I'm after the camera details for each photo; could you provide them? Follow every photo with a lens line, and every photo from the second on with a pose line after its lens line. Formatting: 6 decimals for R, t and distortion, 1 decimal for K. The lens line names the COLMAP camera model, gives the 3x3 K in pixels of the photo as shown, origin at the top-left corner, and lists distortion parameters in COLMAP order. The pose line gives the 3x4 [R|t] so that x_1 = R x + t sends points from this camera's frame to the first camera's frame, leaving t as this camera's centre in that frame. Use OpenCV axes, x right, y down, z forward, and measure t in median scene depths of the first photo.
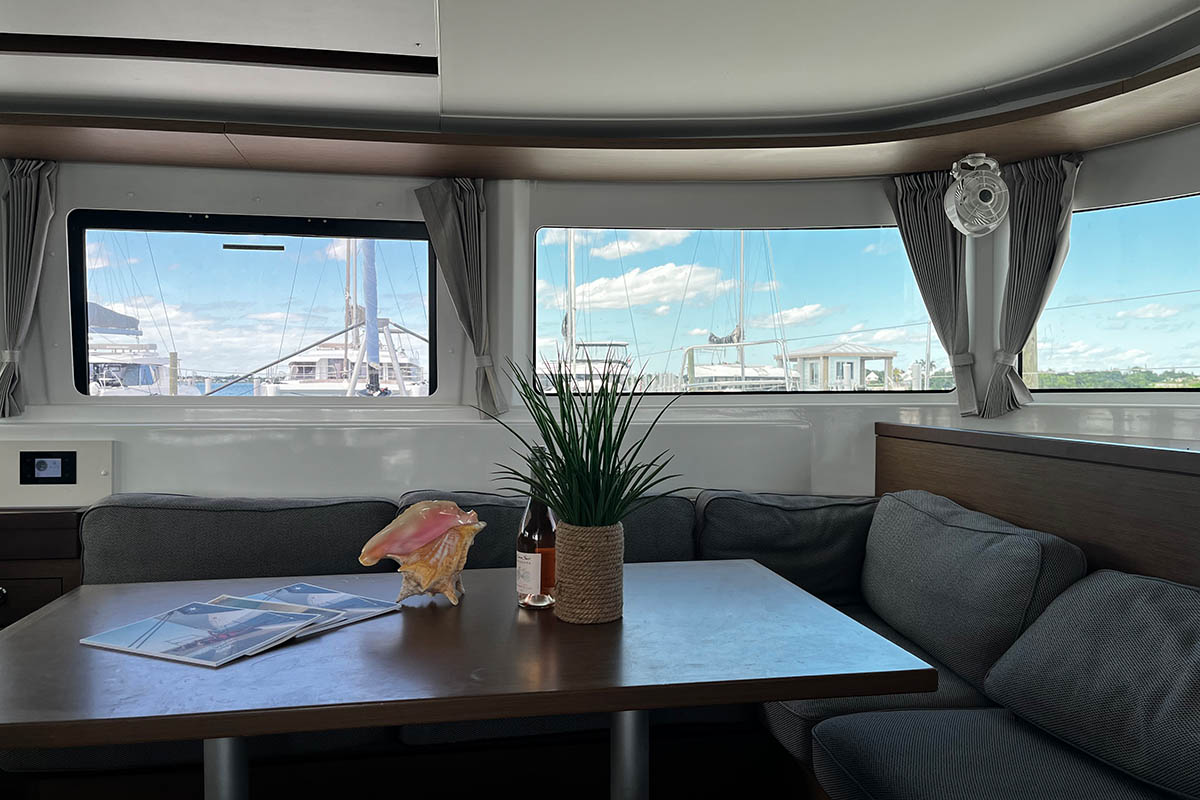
lens RADIAL K [[892.1, 0, 617.4], [0, 892.1, 398.0], [0, 0, 1]] dist [0.078807, -0.112928]
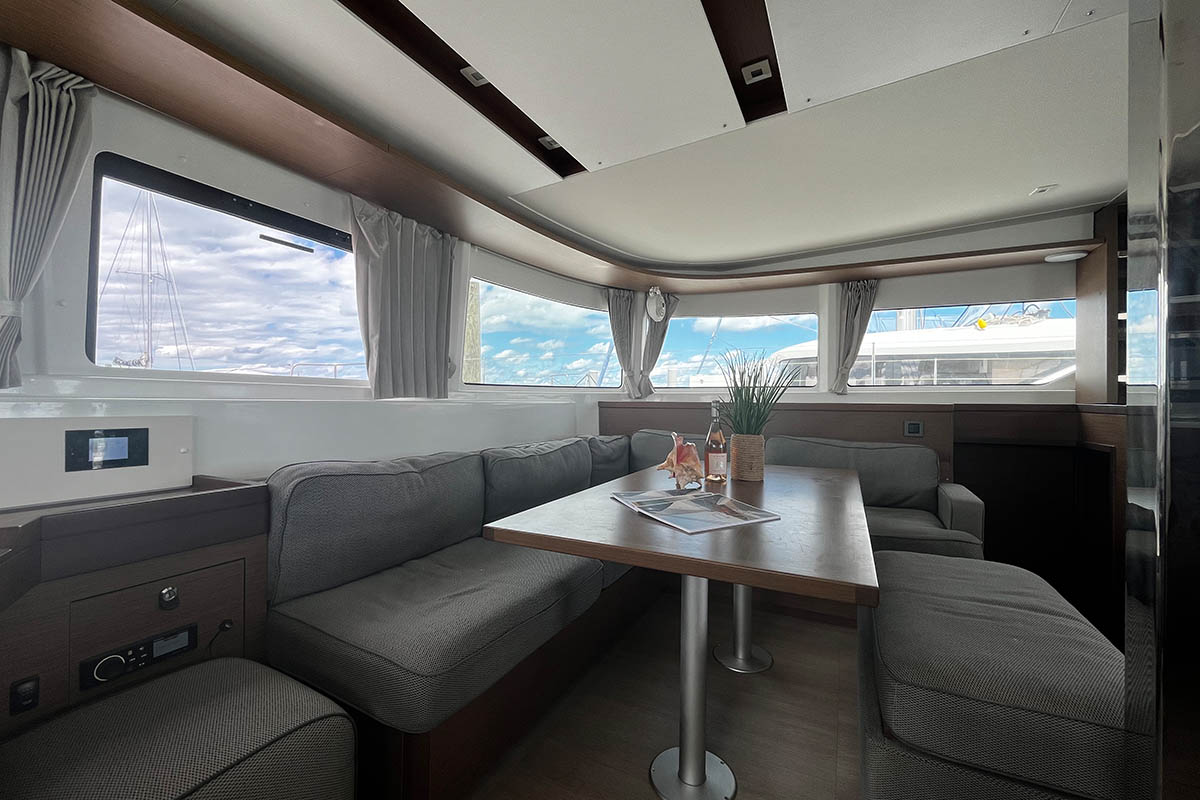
lens RADIAL K [[491.0, 0, 600.0], [0, 491.0, 400.0], [0, 0, 1]] dist [-0.003079, -0.000188]
pose [[0.589306, 0.003841, 0.807901, -0.726806], [0.008421, 0.999905, -0.010896, 0.040538], [-0.807866, 0.013224, 0.589217, 0.359560]]
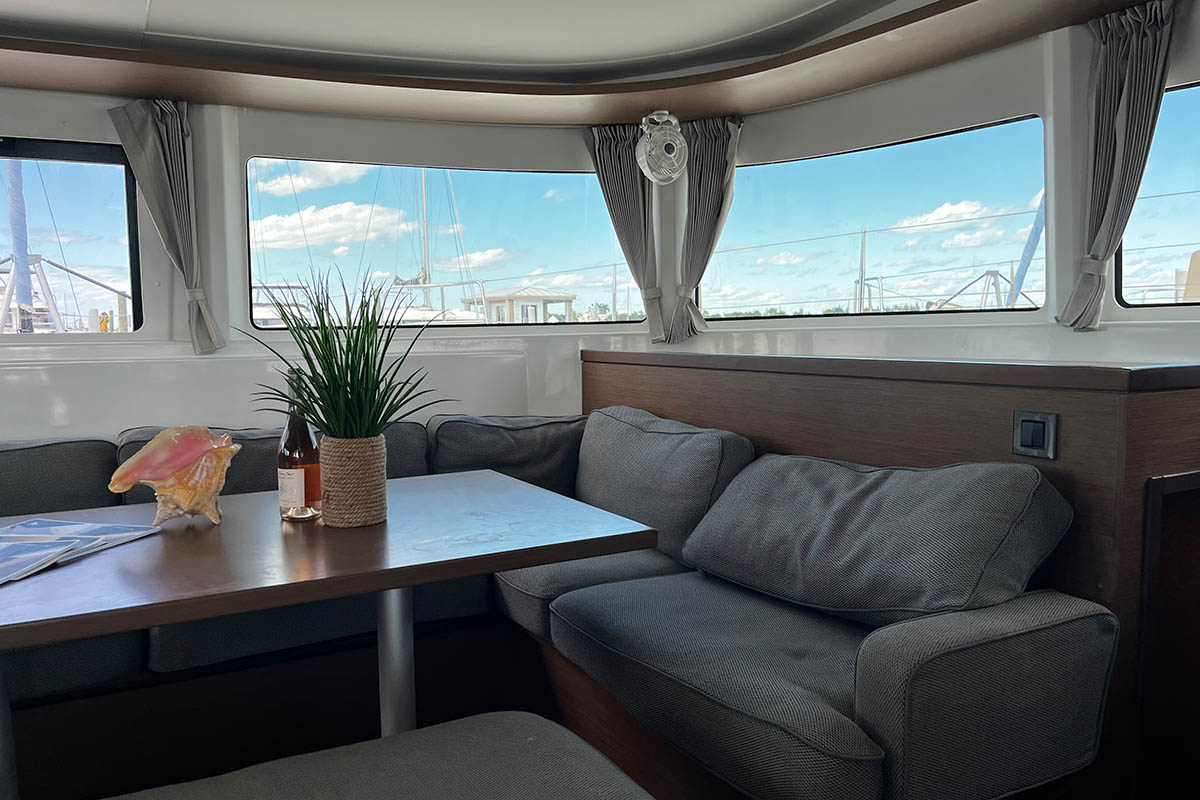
lens RADIAL K [[902.3, 0, 600.0], [0, 902.3, 400.0], [0, 0, 1]] dist [0.055799, -0.088940]
pose [[0.945109, -0.040221, 0.324270, -0.062958], [0.020239, 0.997696, 0.064761, 0.019165], [-0.326128, -0.054644, 0.943745, -0.079333]]
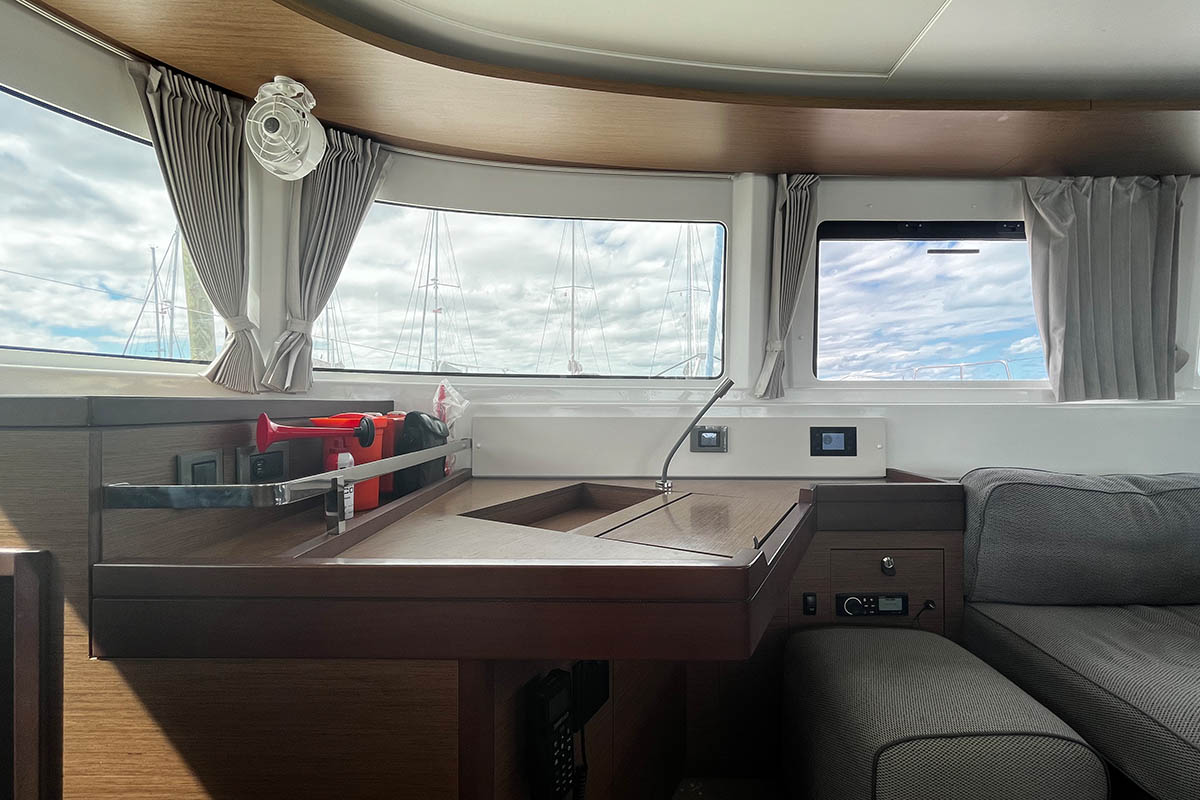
lens RADIAL K [[491.0, 0, 600.0], [0, 491.0, 400.0], [0, 0, 1]] dist [-0.003079, -0.000188]
pose [[0.986550, -0.007305, -0.163294, -0.814924], [0.003424, 0.999705, -0.024041, 0.038975], [0.163421, 0.023159, 0.986284, 0.344626]]
